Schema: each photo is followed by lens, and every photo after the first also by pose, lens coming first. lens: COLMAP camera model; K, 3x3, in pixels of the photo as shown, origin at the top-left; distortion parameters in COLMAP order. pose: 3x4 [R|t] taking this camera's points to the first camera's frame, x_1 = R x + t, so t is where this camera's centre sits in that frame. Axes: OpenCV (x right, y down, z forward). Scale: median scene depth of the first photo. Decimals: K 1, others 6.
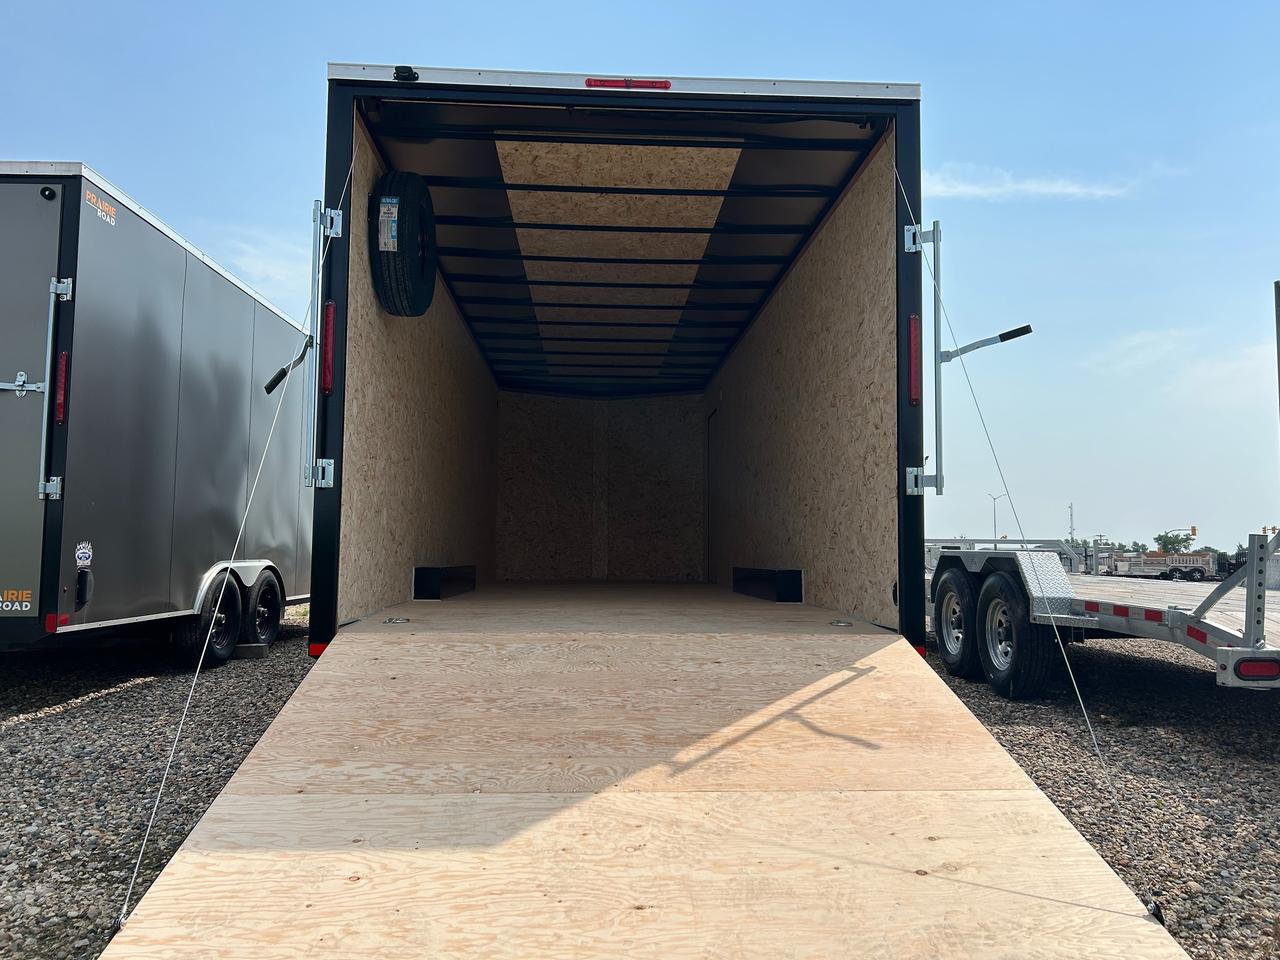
lens RADIAL K [[964.4, 0, 640.0], [0, 964.4, 480.0], [0, 0, 1]] dist [0.067677, -0.080226]
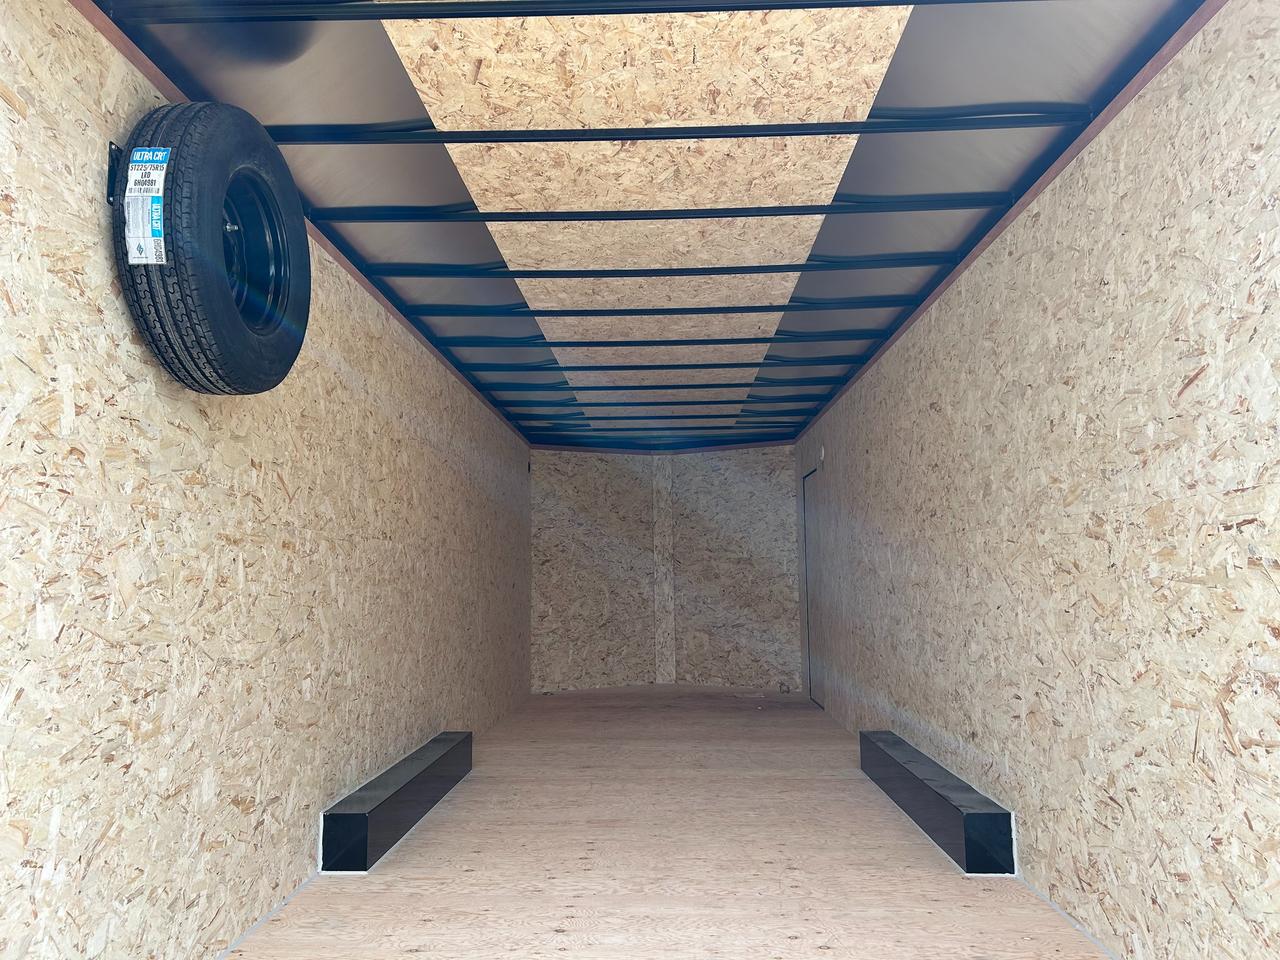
lens RADIAL K [[964.4, 0, 640.0], [0, 964.4, 480.0], [0, 0, 1]] dist [0.067677, -0.080226]
pose [[0.996553, -0.027179, -0.078375, 0.005378], [0.025529, 0.999432, -0.021976, -0.088133], [0.078927, 0.019900, 0.996682, 0.420048]]
